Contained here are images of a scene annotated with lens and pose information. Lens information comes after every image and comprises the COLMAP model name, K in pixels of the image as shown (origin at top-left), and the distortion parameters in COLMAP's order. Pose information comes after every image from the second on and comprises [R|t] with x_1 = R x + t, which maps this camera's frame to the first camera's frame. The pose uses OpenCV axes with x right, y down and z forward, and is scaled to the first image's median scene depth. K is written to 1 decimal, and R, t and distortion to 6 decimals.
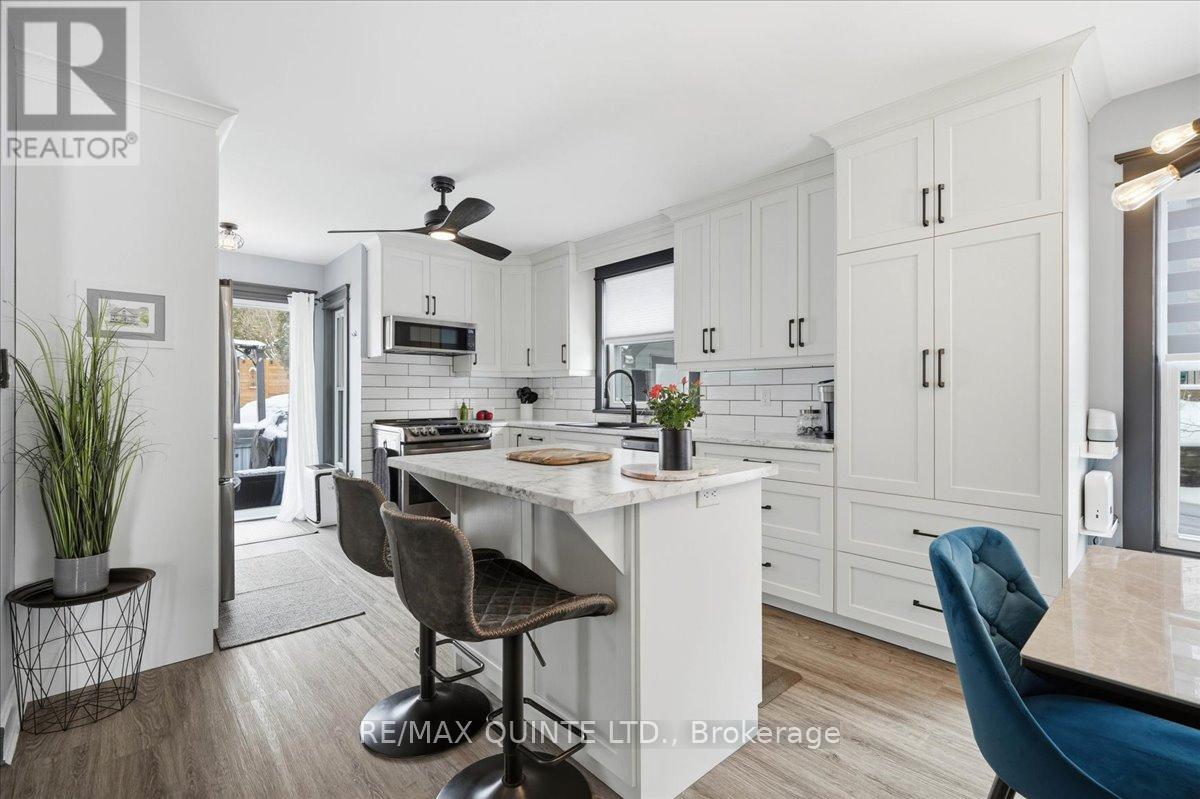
lens RADIAL K [[537.7, 0, 598.0], [0, 537.7, 396.9], [0, 0, 1]] dist [-0.003797, -0.000173]
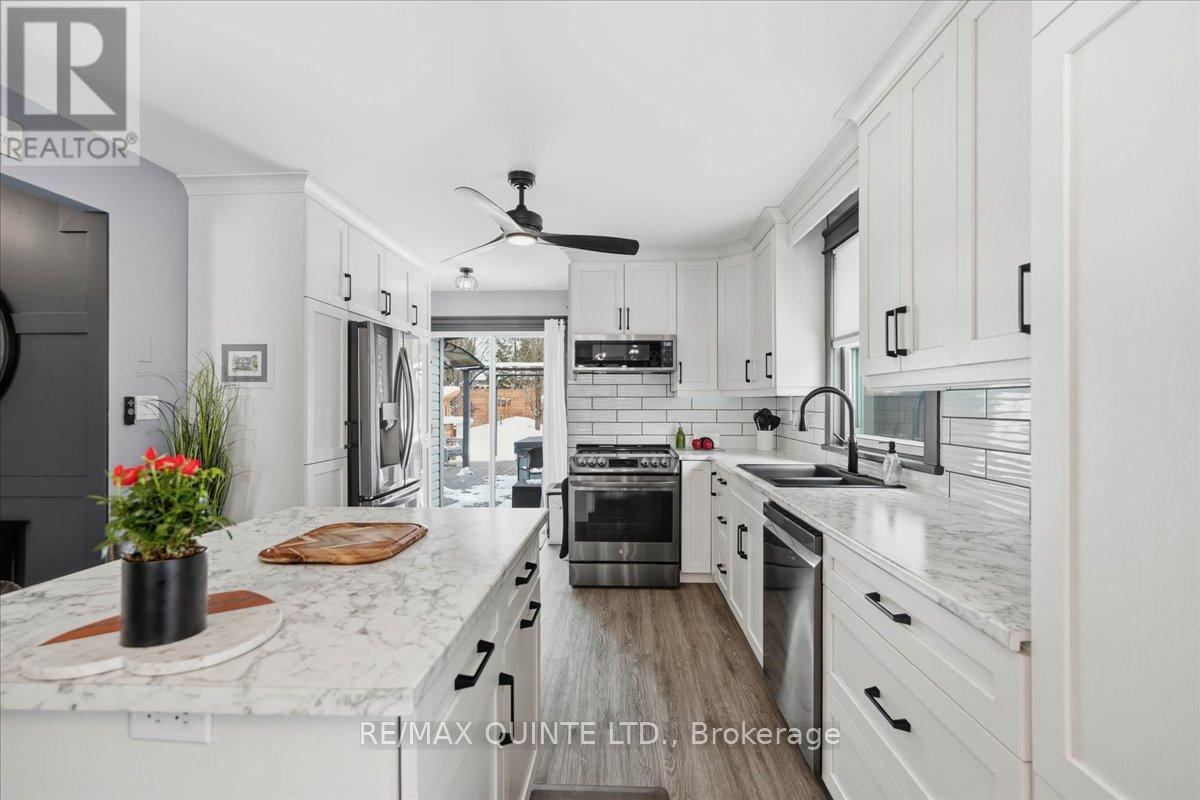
lens RADIAL K [[537.7, 0, 597.1], [0, 537.7, 401.2], [0, 0, 1]] dist [-0.003797, -0.000173]
pose [[0.707041, -0.003085, -0.707165, 0.293583], [-0.002507, 0.999973, -0.006869, -0.028134], [0.707168, 0.006630, 0.707015, 0.350012]]
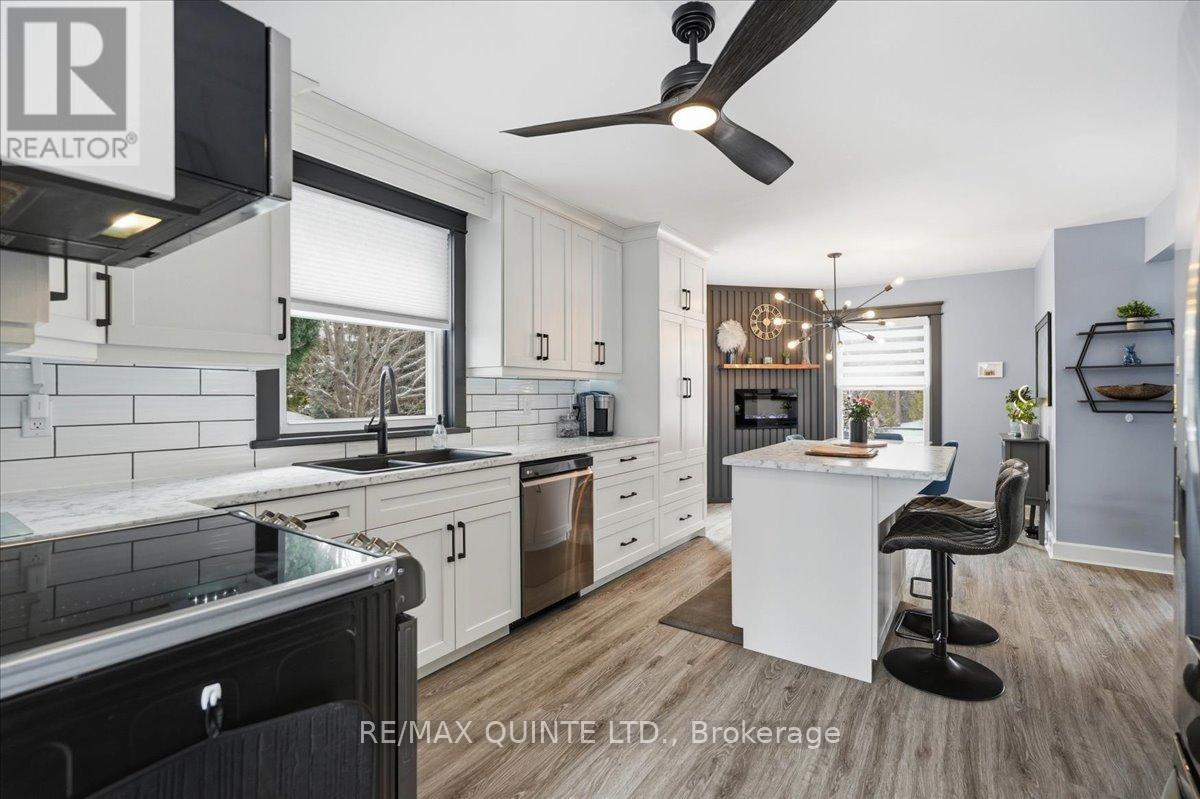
lens RADIAL K [[537.7, 0, 600.9], [0, 537.7, 395.8], [0, 0, 1]] dist [-0.003797, -0.000173]
pose [[-0.229089, 0.003767, 0.973398, -0.581858], [0.008790, 0.999960, -0.001801, -0.013574], [-0.973366, 0.008143, -0.229113, 0.891503]]
